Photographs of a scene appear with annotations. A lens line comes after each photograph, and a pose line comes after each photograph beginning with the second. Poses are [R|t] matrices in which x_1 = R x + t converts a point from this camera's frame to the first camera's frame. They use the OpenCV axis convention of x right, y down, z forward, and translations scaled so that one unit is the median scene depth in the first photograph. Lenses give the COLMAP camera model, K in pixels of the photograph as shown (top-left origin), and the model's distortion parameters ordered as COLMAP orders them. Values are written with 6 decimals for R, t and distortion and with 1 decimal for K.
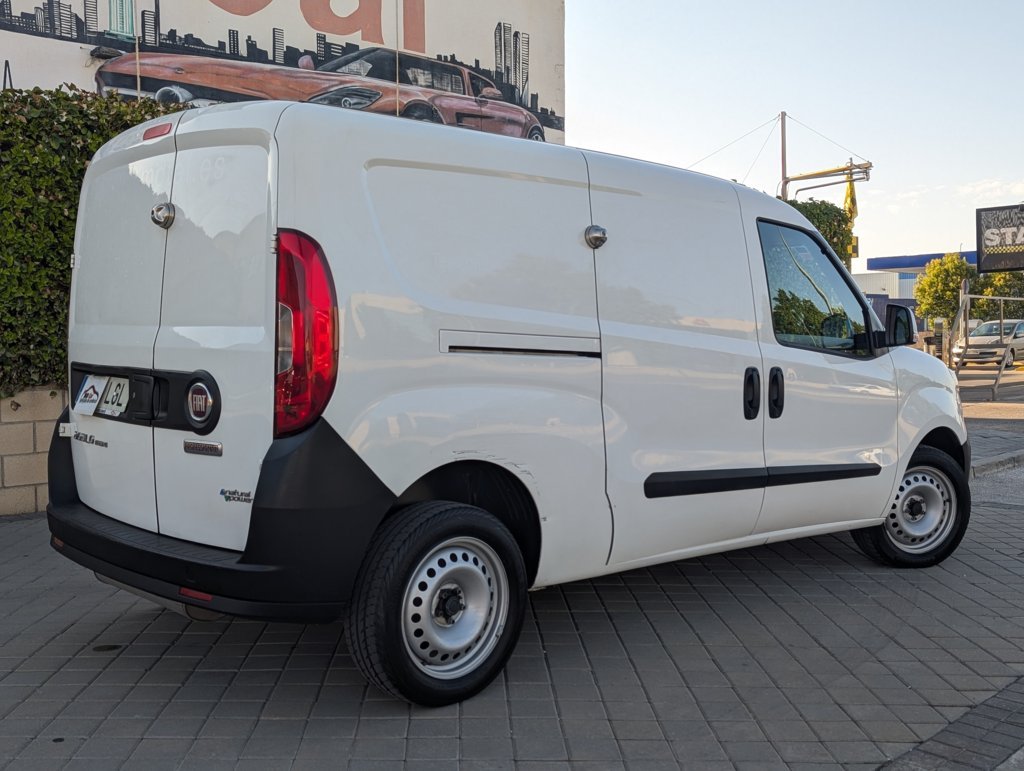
lens RADIAL K [[1120.2, 0, 512.0], [0, 1120.2, 385.5], [0, 0, 1]] dist [0.015799, 0.002178]
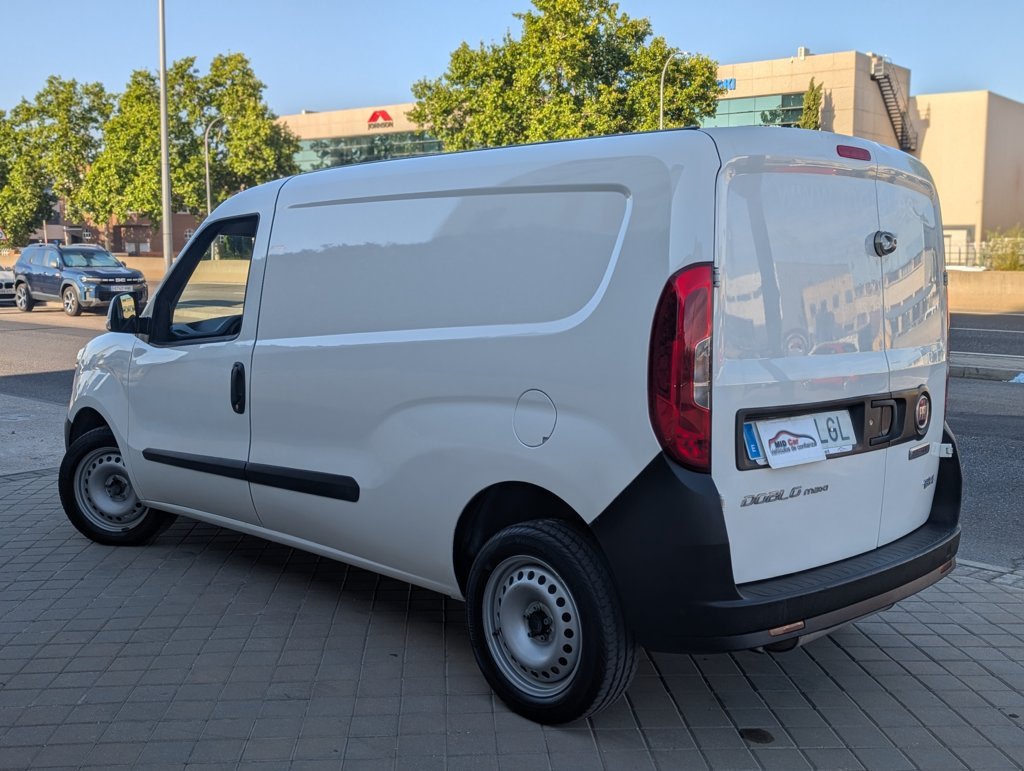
lens RADIAL K [[1120.2, 0, 512.0], [0, 1120.2, 385.5], [0, 0, 1]] dist [0.015799, 0.002178]
pose [[0.006674, -0.117453, 0.993056, -0.315688], [0.043456, 0.992174, 0.117056, -0.036814], [-0.999033, 0.042373, 0.011726, 0.312467]]
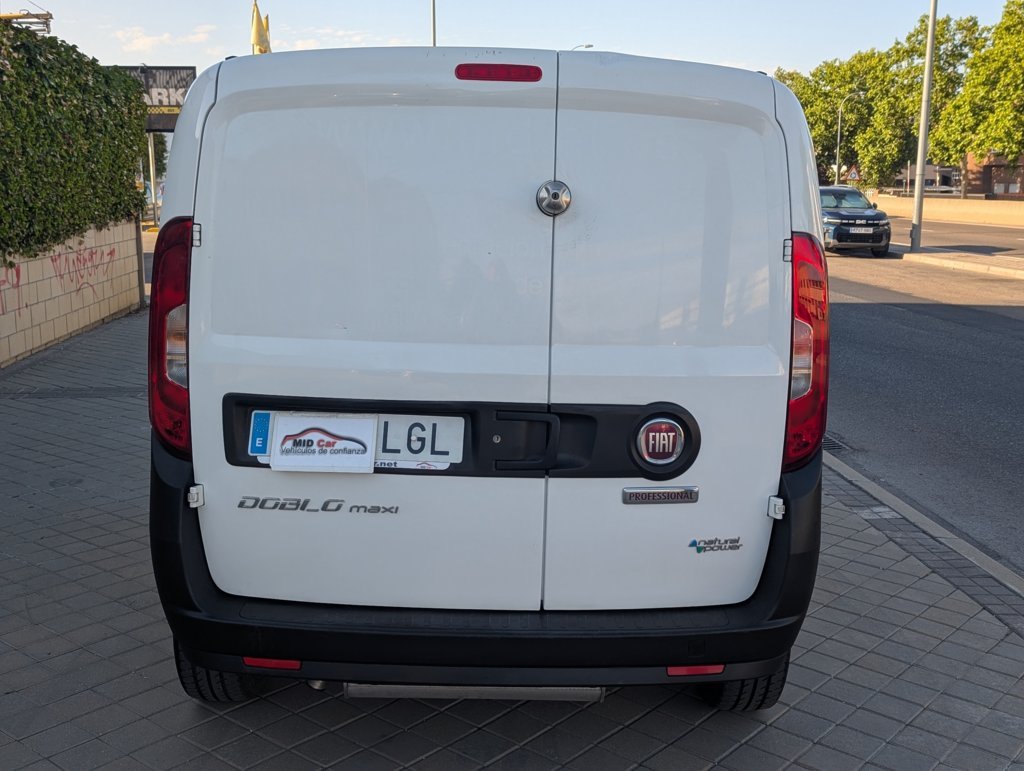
lens RADIAL K [[1120.2, 0, 512.0], [0, 1120.2, 385.5], [0, 0, 1]] dist [0.015799, 0.002178]
pose [[0.673855, -0.121048, 0.728881, -0.206768], [0.022465, 0.989389, 0.143543, -0.031655], [-0.738522, -0.080352, 0.669424, 0.120472]]
